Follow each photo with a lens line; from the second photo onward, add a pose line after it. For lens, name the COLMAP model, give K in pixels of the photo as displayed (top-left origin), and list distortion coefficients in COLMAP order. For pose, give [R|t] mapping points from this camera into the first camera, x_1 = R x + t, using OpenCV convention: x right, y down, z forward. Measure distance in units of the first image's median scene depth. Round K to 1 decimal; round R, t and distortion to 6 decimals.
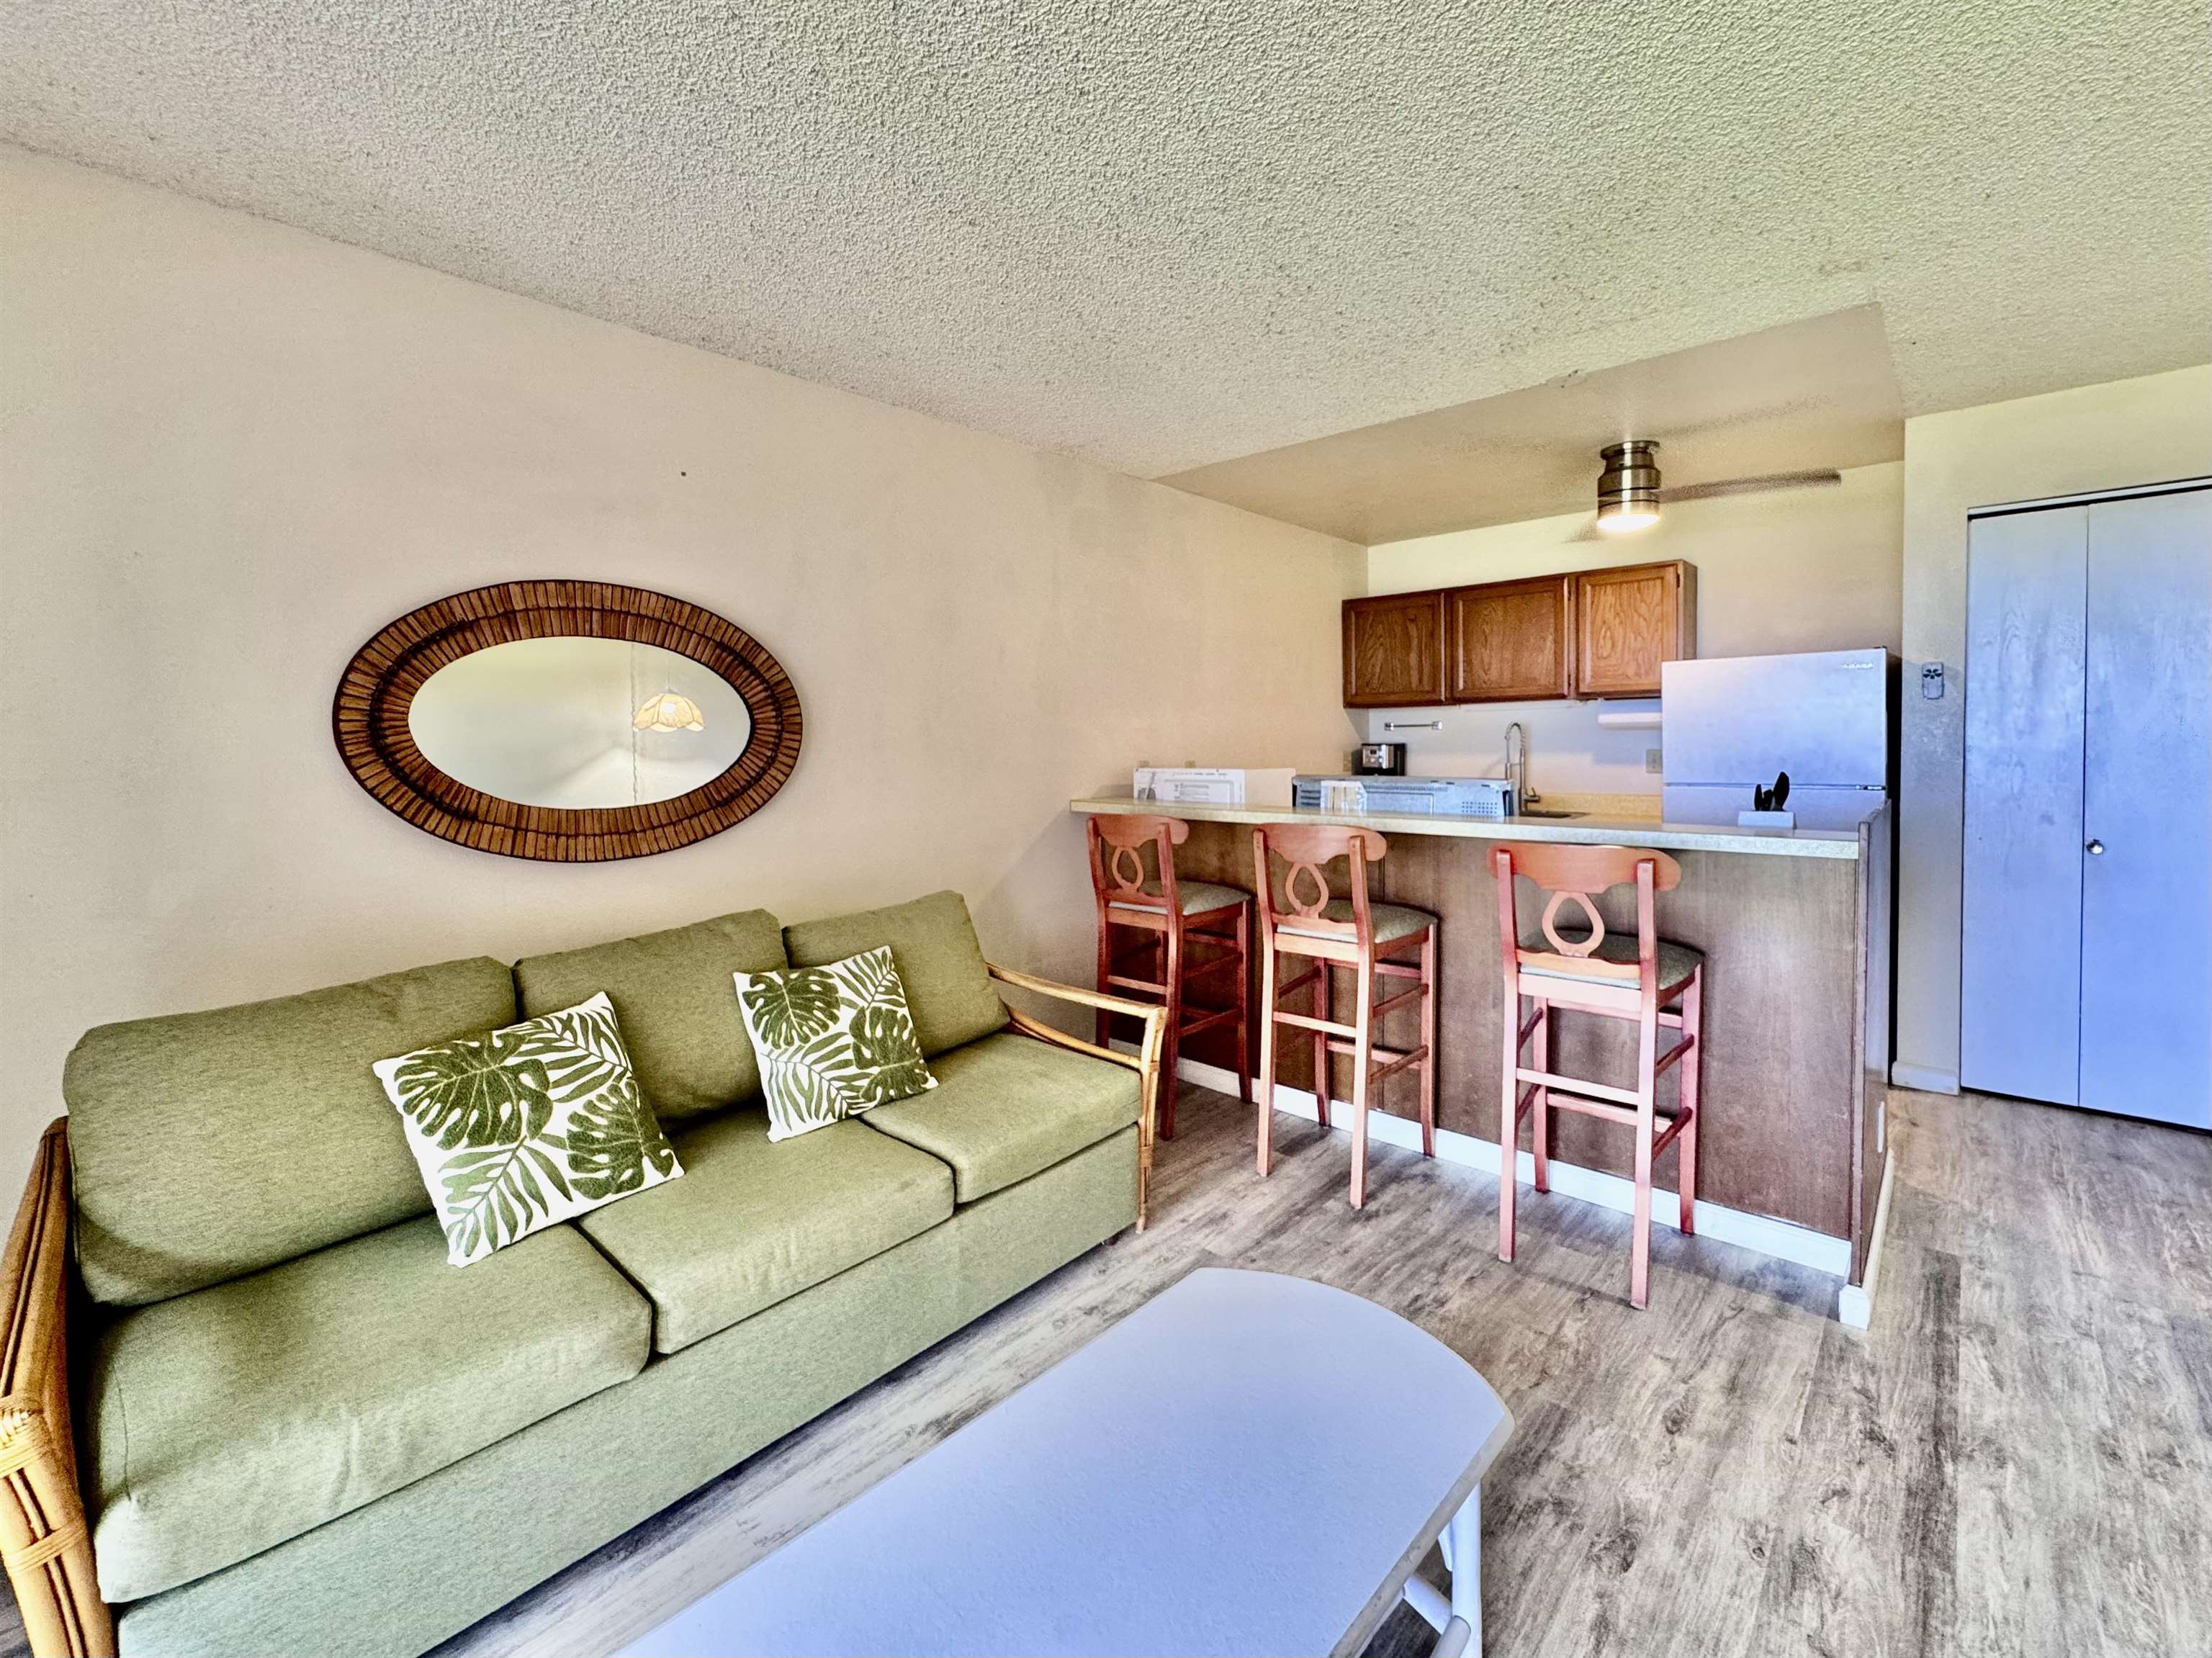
lens RADIAL K [[960.9, 0, 1102.6], [0, 960.9, 766.3], [0, 0, 1]] dist [-0.000773, -0.000352]
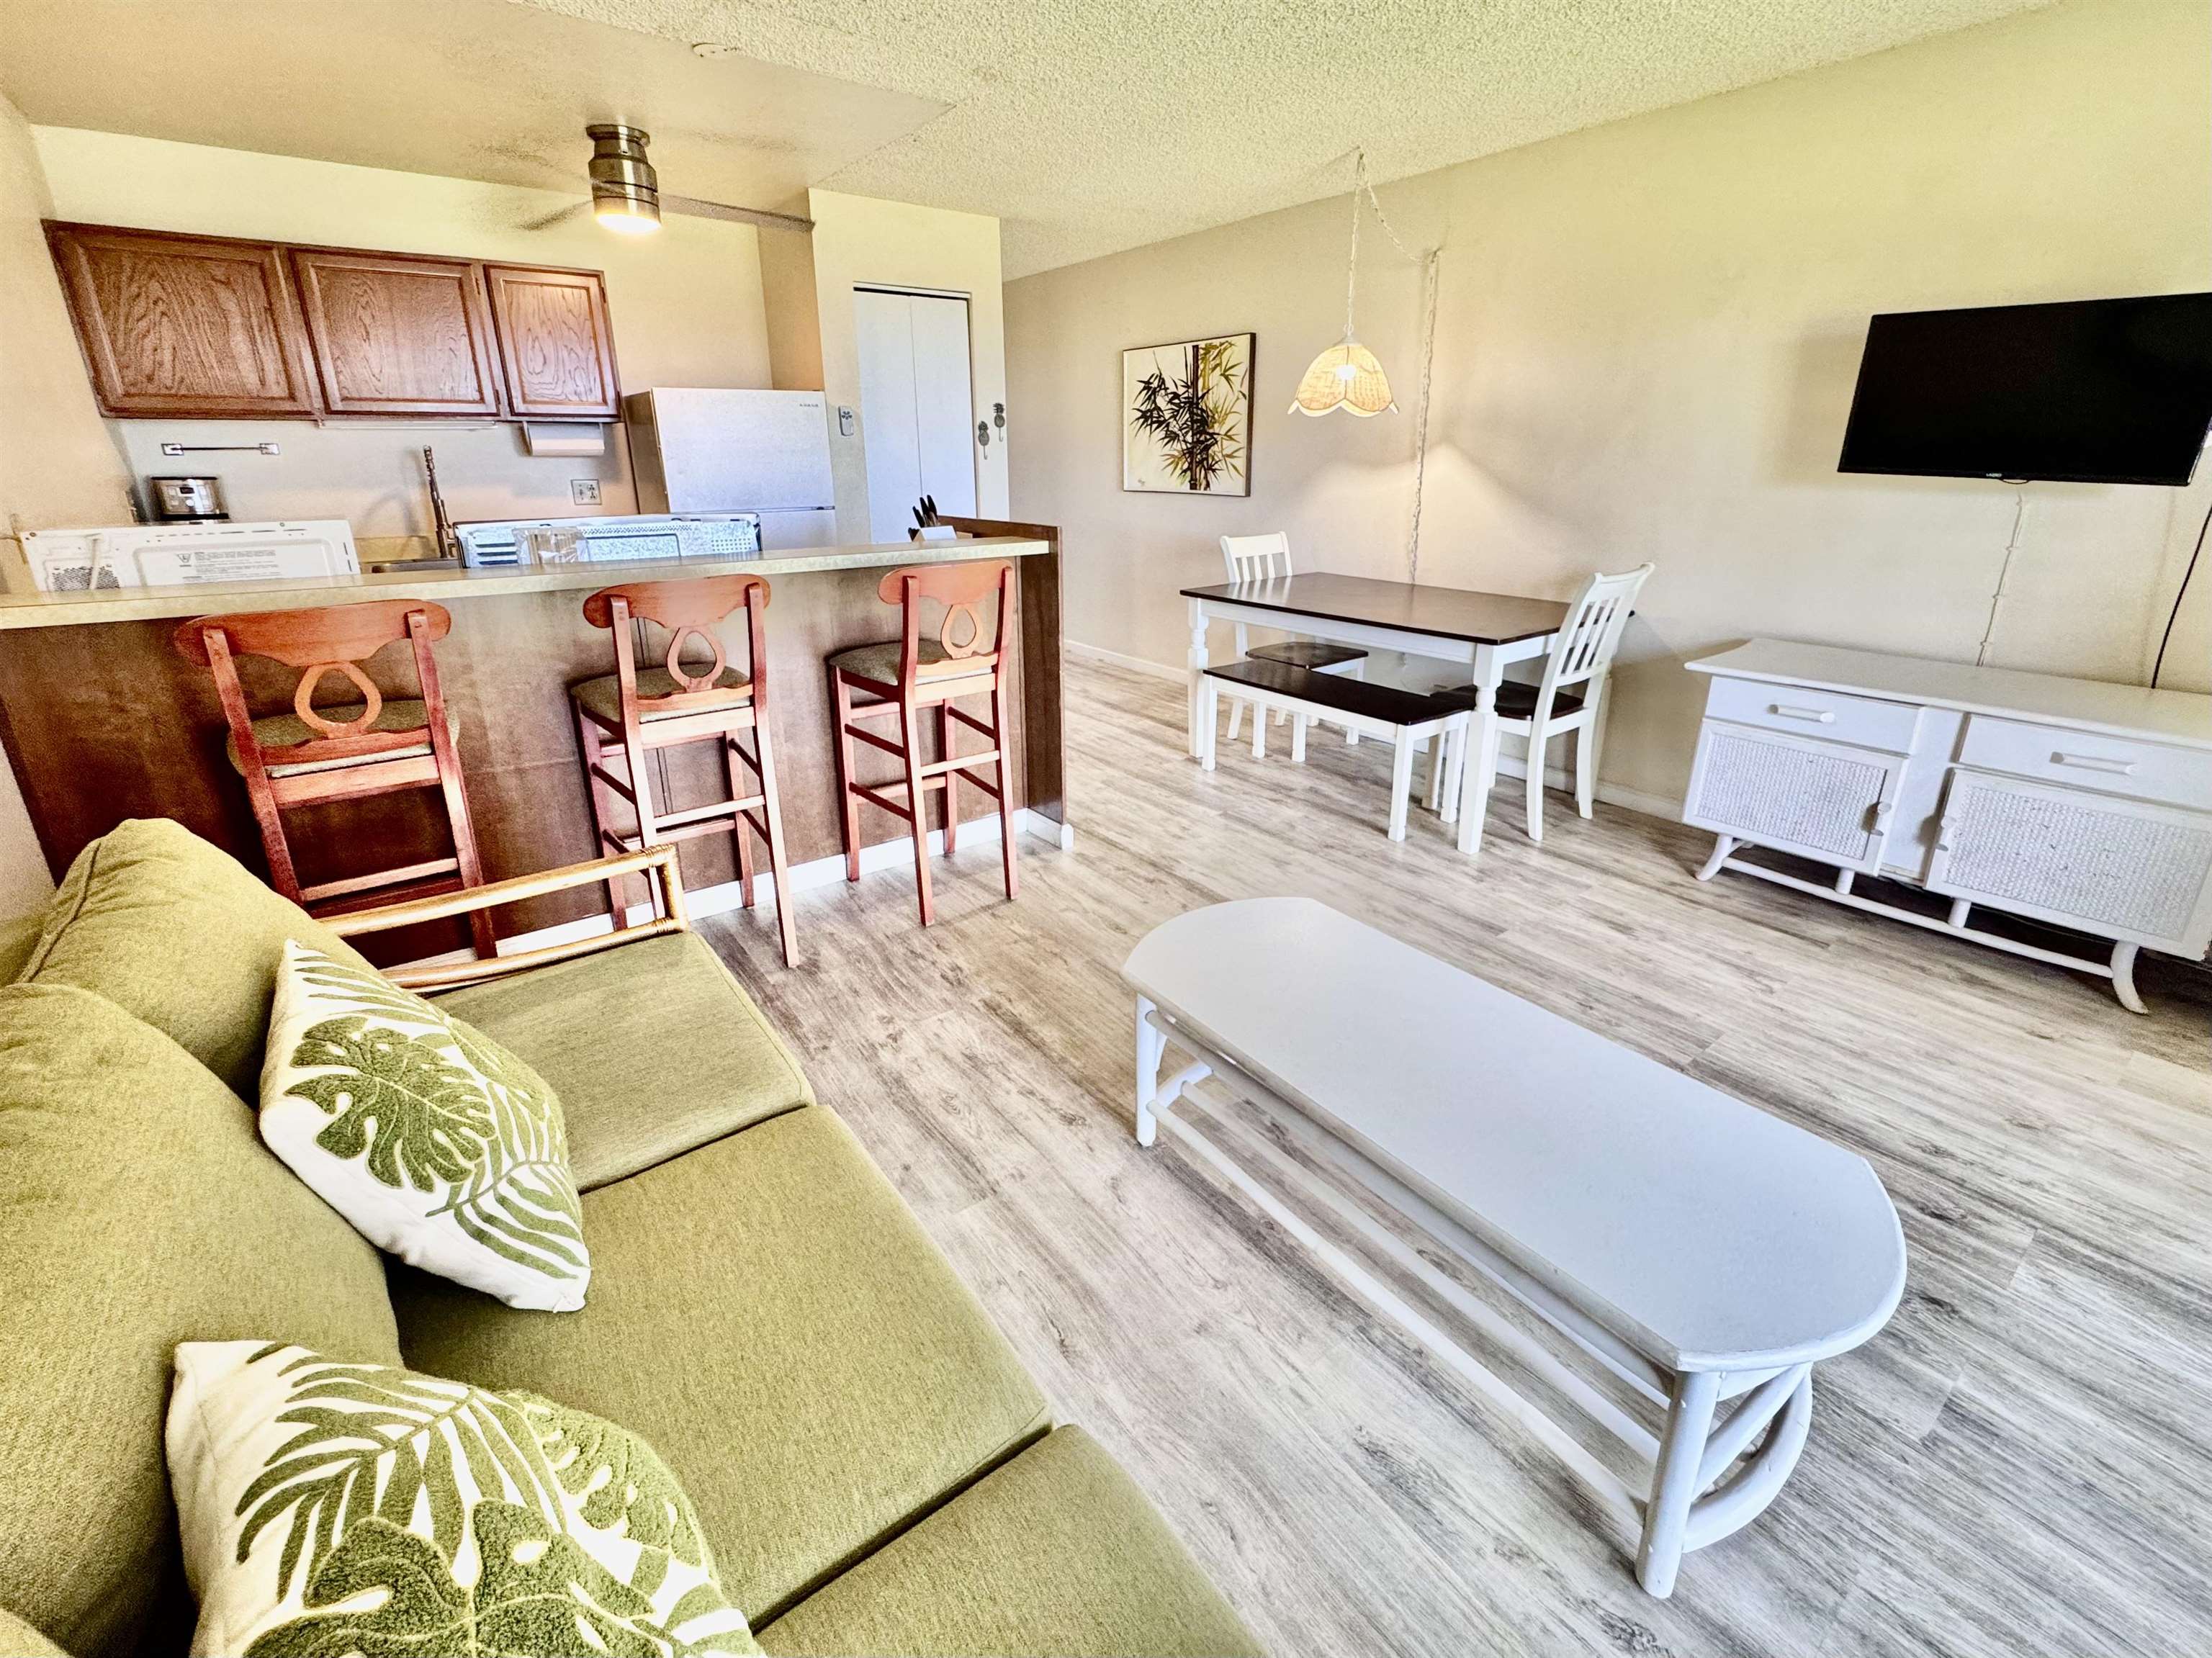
lens RADIAL K [[960.9, 0, 1102.6], [0, 960.9, 766.3], [0, 0, 1]] dist [-0.000773, -0.000352]
pose [[0.179325, -0.291684, 0.939555, -0.664235], [0.028306, 0.956170, 0.291440, -0.018932], [-0.983383, -0.025667, 0.179722, 0.629383]]
